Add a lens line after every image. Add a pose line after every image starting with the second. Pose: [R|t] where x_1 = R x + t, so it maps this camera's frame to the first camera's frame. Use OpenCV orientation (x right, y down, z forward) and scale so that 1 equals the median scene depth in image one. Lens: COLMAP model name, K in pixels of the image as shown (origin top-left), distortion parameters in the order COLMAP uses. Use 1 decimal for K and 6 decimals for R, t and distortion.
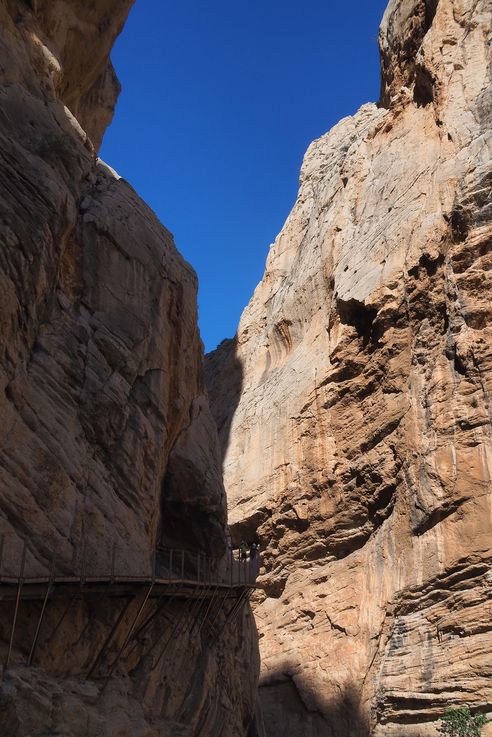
lens RADIAL K [[609.0, 0, 249.7], [0, 609.0, 366.2], [0, 0, 1]] dist [-0.026194, 0.010100]
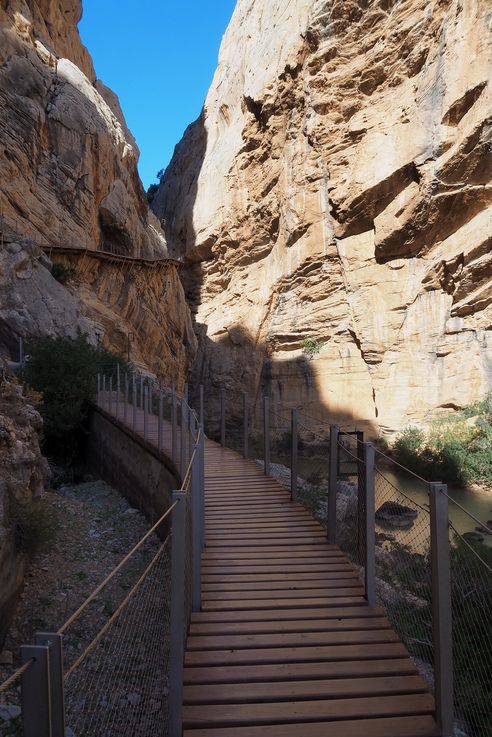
lens RADIAL K [[609.0, 0, 246.6], [0, 609.0, 372.0], [0, 0, 1]] dist [-0.026194, 0.010100]
pose [[0.992024, -0.003473, -0.125998, 0.372651], [0.055364, 0.910036, 0.410814, -0.110992], [0.113236, -0.414514, 0.902971, -0.709851]]
